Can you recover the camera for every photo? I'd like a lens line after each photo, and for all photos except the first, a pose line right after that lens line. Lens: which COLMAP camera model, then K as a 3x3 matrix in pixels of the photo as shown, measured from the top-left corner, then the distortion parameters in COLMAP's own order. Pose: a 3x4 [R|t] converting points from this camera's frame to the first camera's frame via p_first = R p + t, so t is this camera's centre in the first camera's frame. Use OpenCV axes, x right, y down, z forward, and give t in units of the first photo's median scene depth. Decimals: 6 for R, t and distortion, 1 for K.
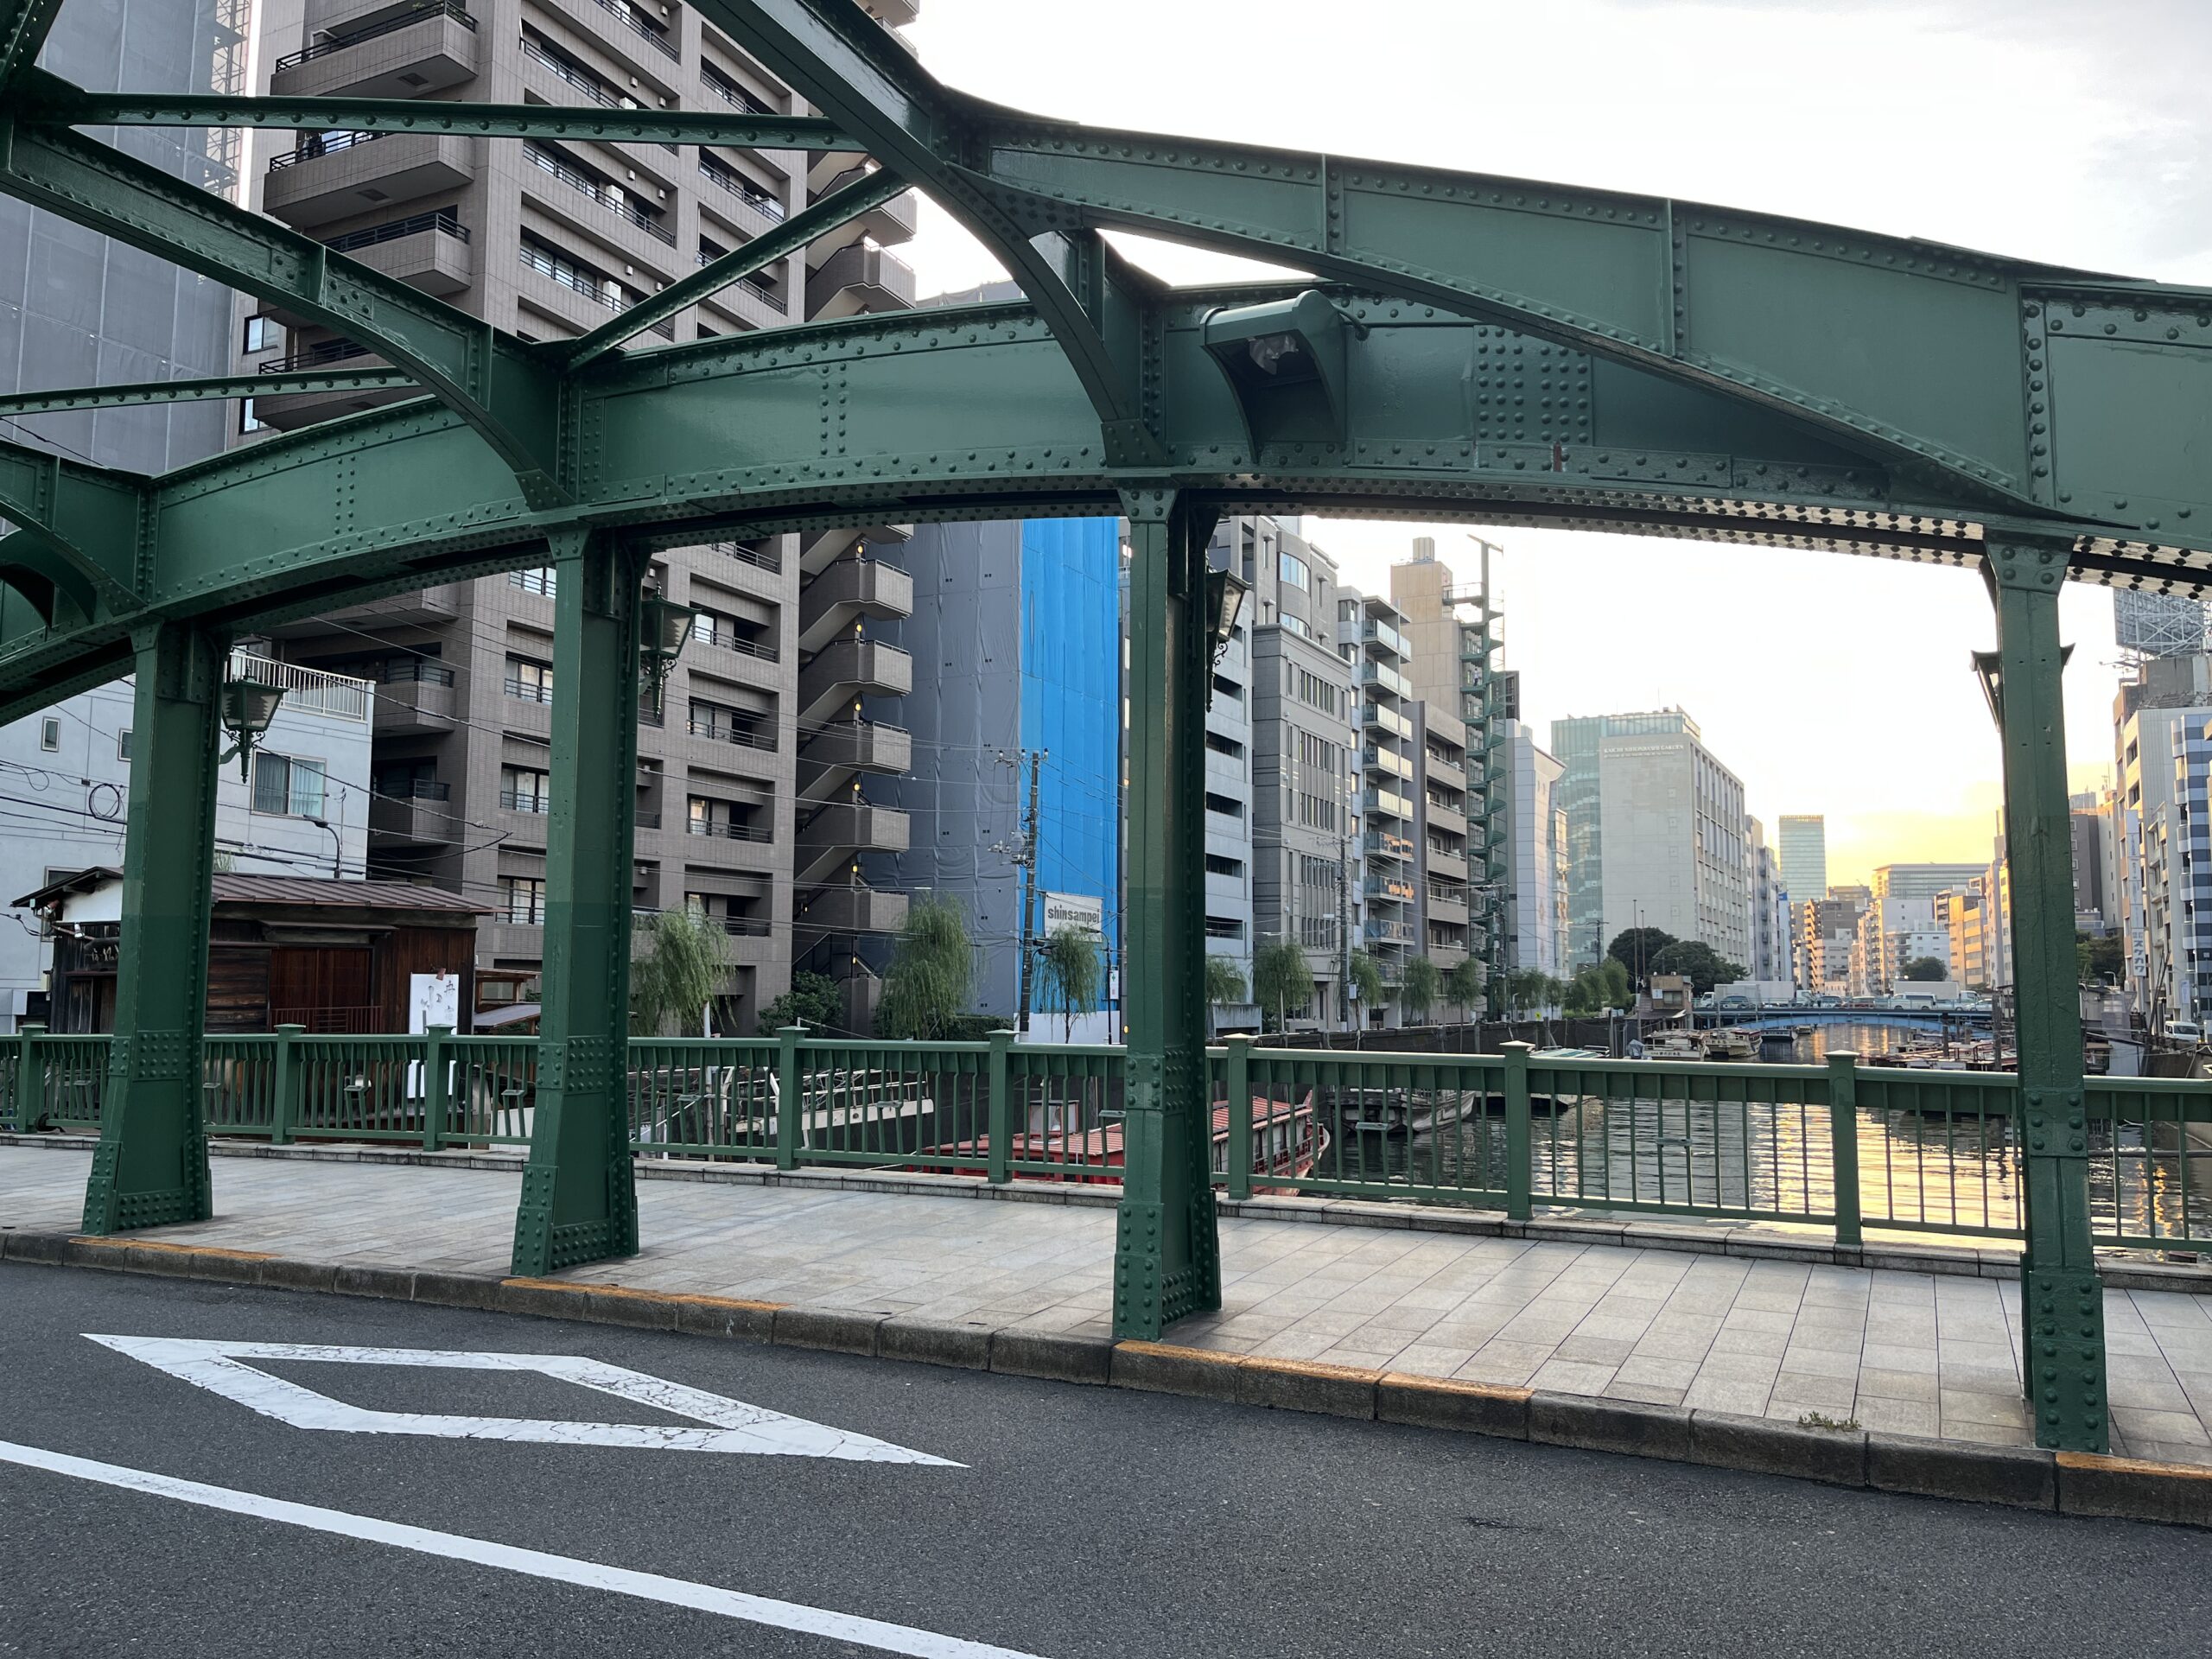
lens RADIAL K [[1651.4, 0, 1094.0], [0, 1651.4, 847.0], [0, 0, 1]] dist [0.053800, -0.079386]
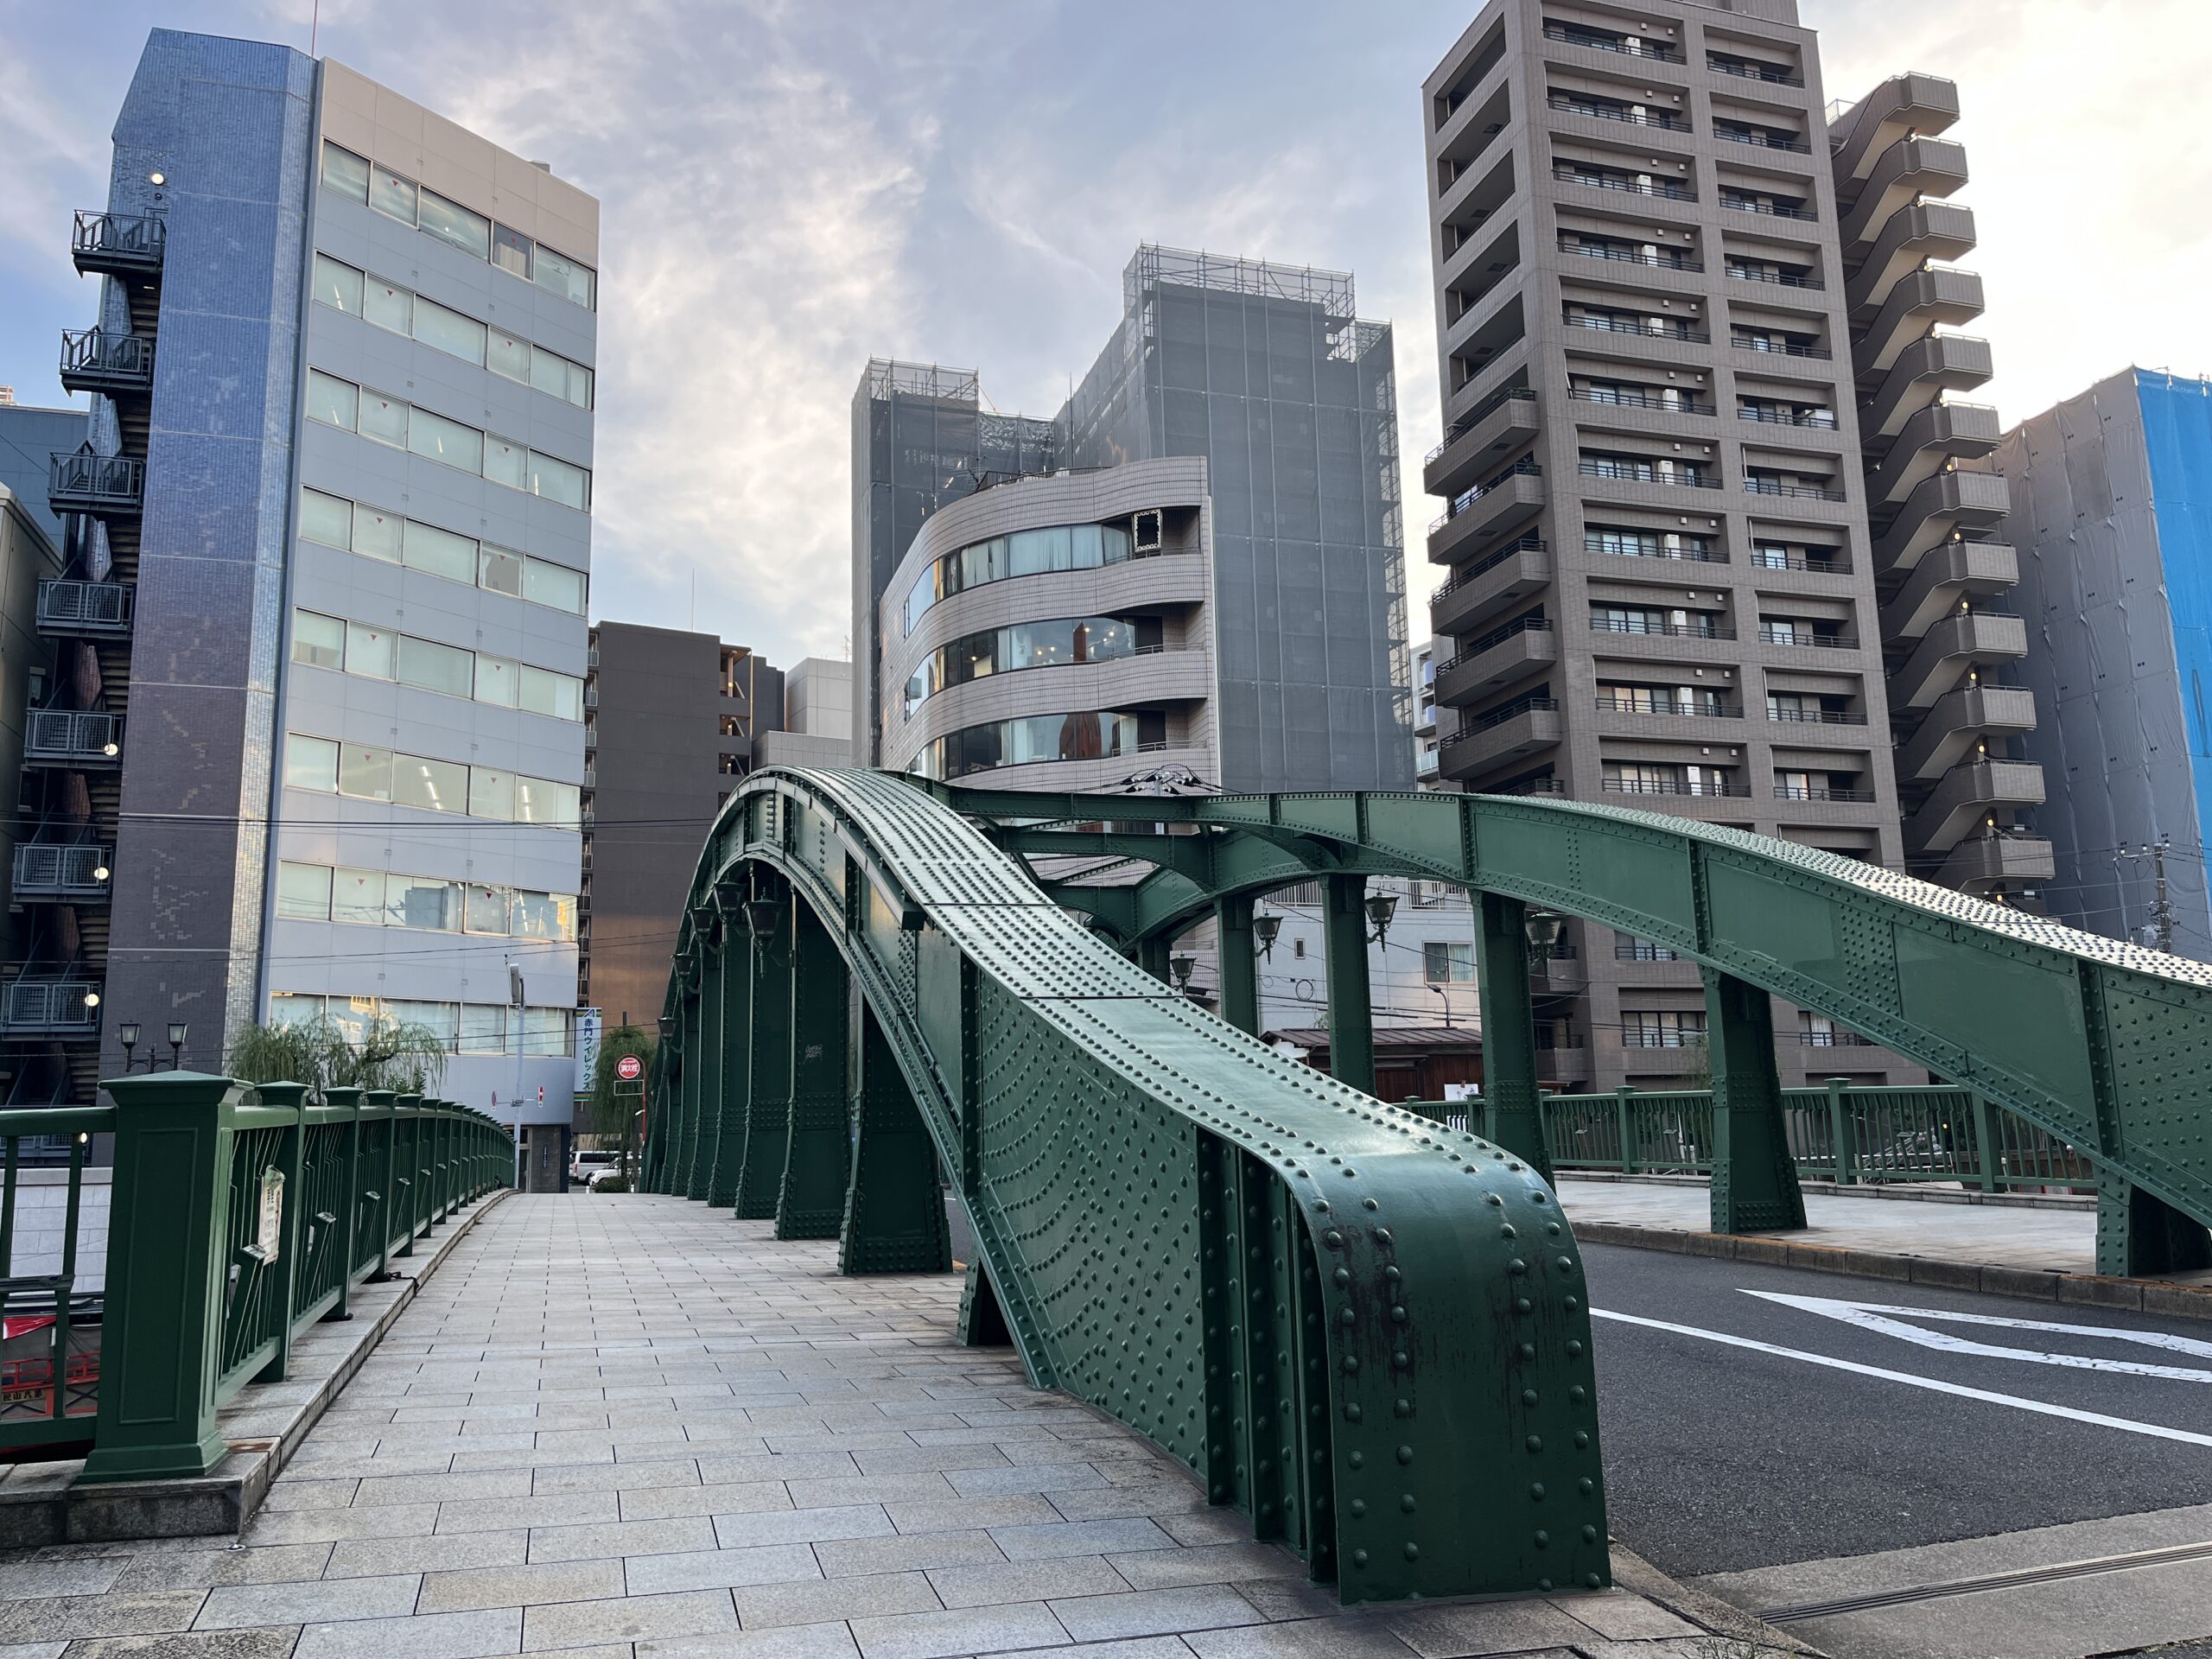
lens RADIAL K [[1651.4, 0, 1116.0], [0, 1651.4, 845.9], [0, 0, 1]] dist [0.053800, -0.079386]
pose [[0.689738, -0.145539, -0.709281, 0.309207], [0.091048, 0.989248, -0.114447, 0.001492], [0.718312, 0.014359, 0.695573, -0.197926]]
